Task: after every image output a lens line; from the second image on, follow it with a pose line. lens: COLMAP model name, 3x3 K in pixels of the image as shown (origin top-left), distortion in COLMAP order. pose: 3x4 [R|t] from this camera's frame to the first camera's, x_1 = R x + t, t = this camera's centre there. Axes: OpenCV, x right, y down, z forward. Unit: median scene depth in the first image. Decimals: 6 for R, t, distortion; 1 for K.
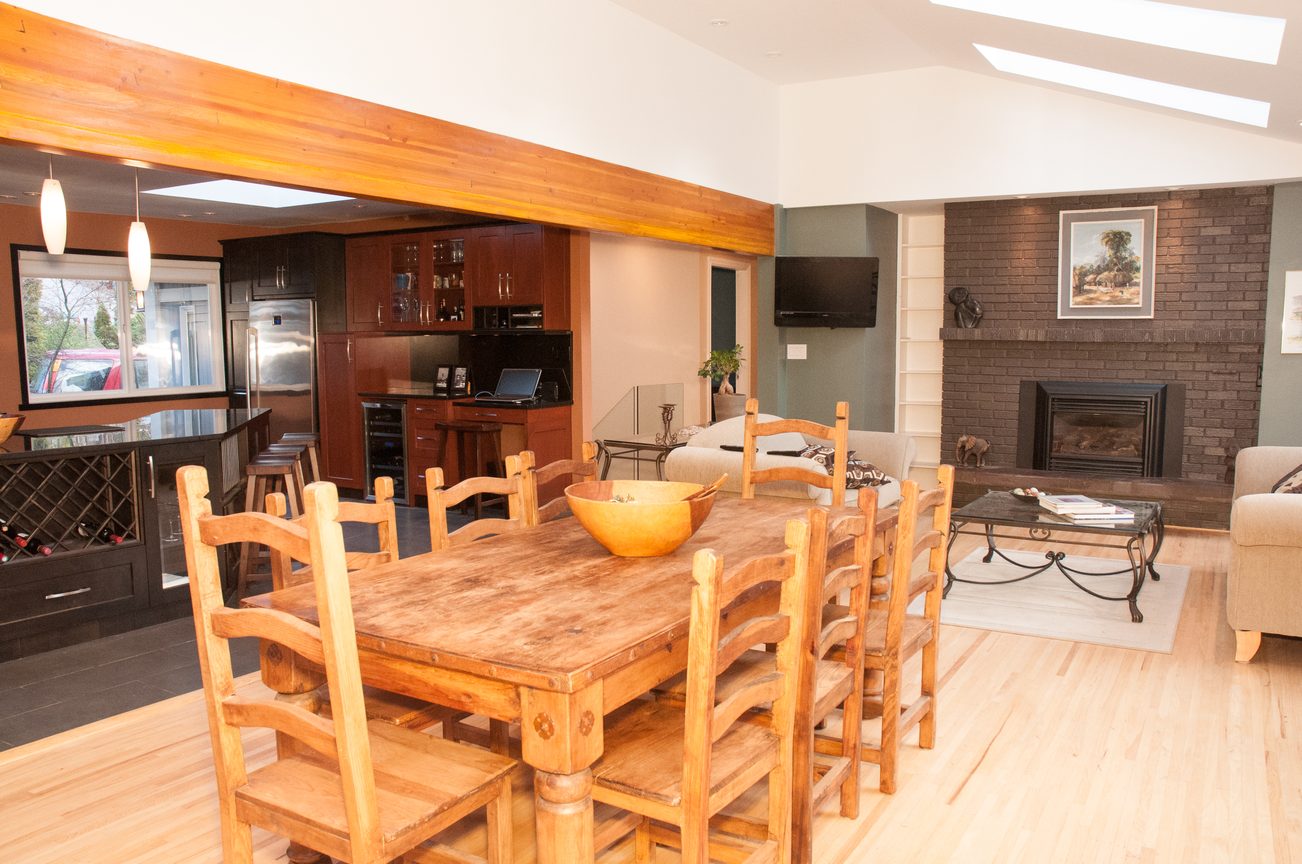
lens RADIAL K [[988.1, 0, 651.0], [0, 988.1, 432.0], [0, 0, 1]] dist [0.000609, 0.000756]
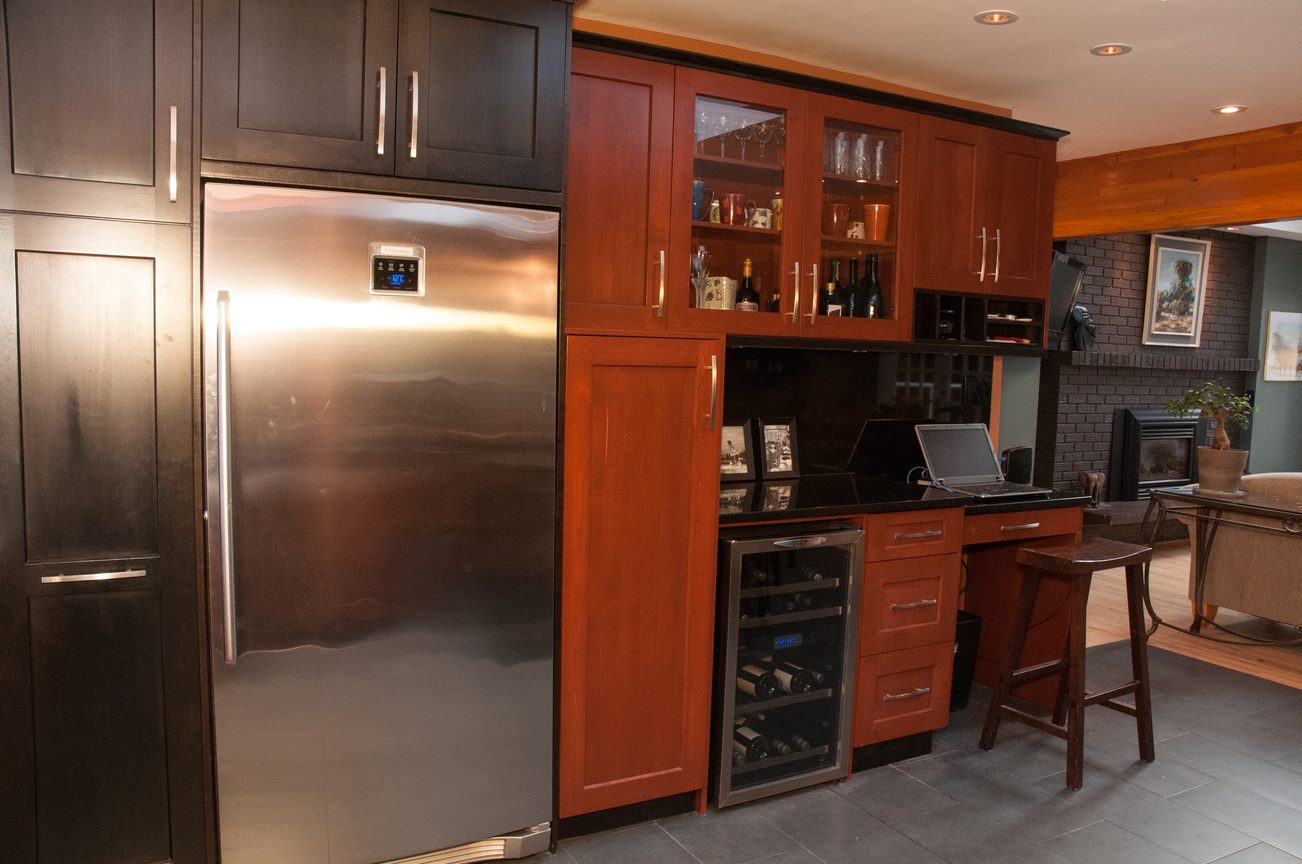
lens RADIAL K [[988.1, 0, 651.0], [0, 988.1, 432.0], [0, 0, 1]] dist [0.000609, 0.000756]
pose [[0.487156, -0.057711, 0.871406, -0.691923], [0.063756, 0.997502, 0.030419, -0.091396], [-0.870985, 0.040738, 0.489618, 0.973667]]
